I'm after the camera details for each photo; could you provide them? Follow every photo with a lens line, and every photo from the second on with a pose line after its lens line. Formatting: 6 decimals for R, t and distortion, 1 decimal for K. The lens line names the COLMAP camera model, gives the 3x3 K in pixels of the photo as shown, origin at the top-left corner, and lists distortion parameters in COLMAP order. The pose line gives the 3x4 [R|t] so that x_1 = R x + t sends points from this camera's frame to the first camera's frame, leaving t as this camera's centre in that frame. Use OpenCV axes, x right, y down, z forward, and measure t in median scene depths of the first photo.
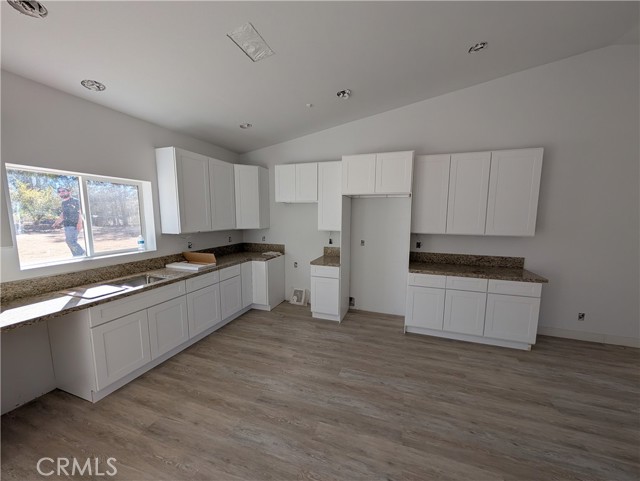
lens RADIAL K [[242.6, 0, 323.0], [0, 242.6, 243.7], [0, 0, 1]] dist [-0.002882, 0.001104]
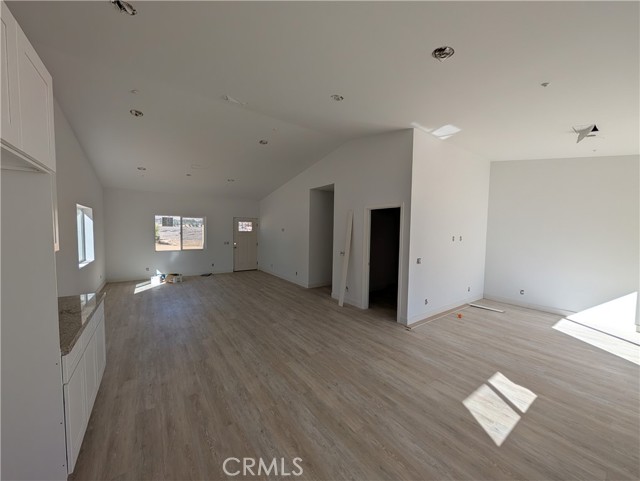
lens RADIAL K [[242.6, 0, 322.7], [0, 242.6, 242.5], [0, 0, 1]] dist [-0.002882, 0.001104]
pose [[-0.815527, -0.048958, 0.576645, -0.291473], [0.048152, 0.987220, 0.151915, -0.138186], [-0.576712, 0.151657, -0.802747, 1.142229]]
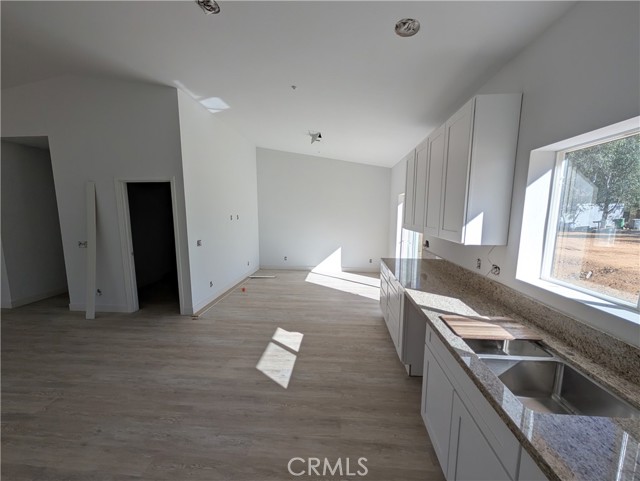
lens RADIAL K [[242.6, 0, 323.0], [0, 242.6, 243.2], [0, 0, 1]] dist [-0.002882, 0.001104]
pose [[-0.968629, 0.021416, -0.247587, -0.260649], [-0.039920, 0.969932, 0.240079, -0.128065], [0.245284, 0.242431, -0.938650, 1.087269]]
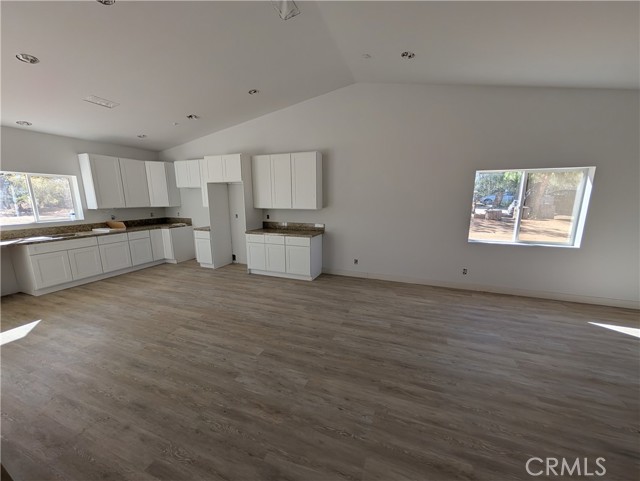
lens RADIAL K [[242.6, 0, 322.4], [0, 242.6, 243.4], [0, 0, 1]] dist [-0.002882, 0.001104]
pose [[0.999594, -0.001692, -0.028442, 0.958816], [0.003628, 0.997668, 0.068163, 0.084557], [0.028260, -0.068239, 0.997269, -0.572387]]
